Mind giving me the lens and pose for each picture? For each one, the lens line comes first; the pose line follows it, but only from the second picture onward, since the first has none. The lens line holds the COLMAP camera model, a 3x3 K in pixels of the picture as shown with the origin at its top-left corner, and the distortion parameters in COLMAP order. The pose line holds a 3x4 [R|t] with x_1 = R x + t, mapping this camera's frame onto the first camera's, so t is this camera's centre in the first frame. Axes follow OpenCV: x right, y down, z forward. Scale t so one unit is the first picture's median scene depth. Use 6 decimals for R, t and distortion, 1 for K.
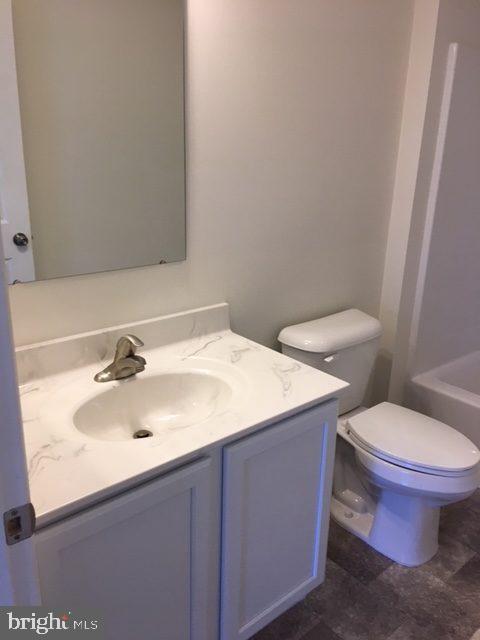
lens RADIAL K [[543.4, 0, 240.0], [0, 543.4, 320.0], [0, 0, 1]] dist [-0.000143, -0.014681]
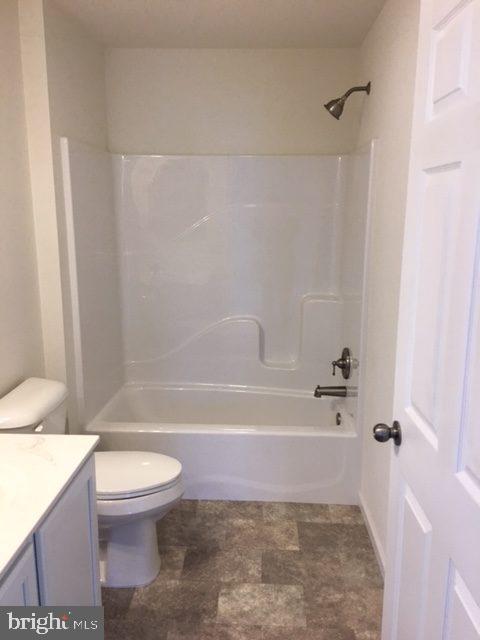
lens RADIAL K [[543.4, 0, 240.0], [0, 543.4, 320.0], [0, 0, 1]] dist [-0.000143, -0.014681]
pose [[0.685682, -0.179067, 0.705531, -0.256644], [0.252552, 0.967583, 0.000130, -0.030551], [-0.682684, 0.178094, 0.708679, -0.029759]]
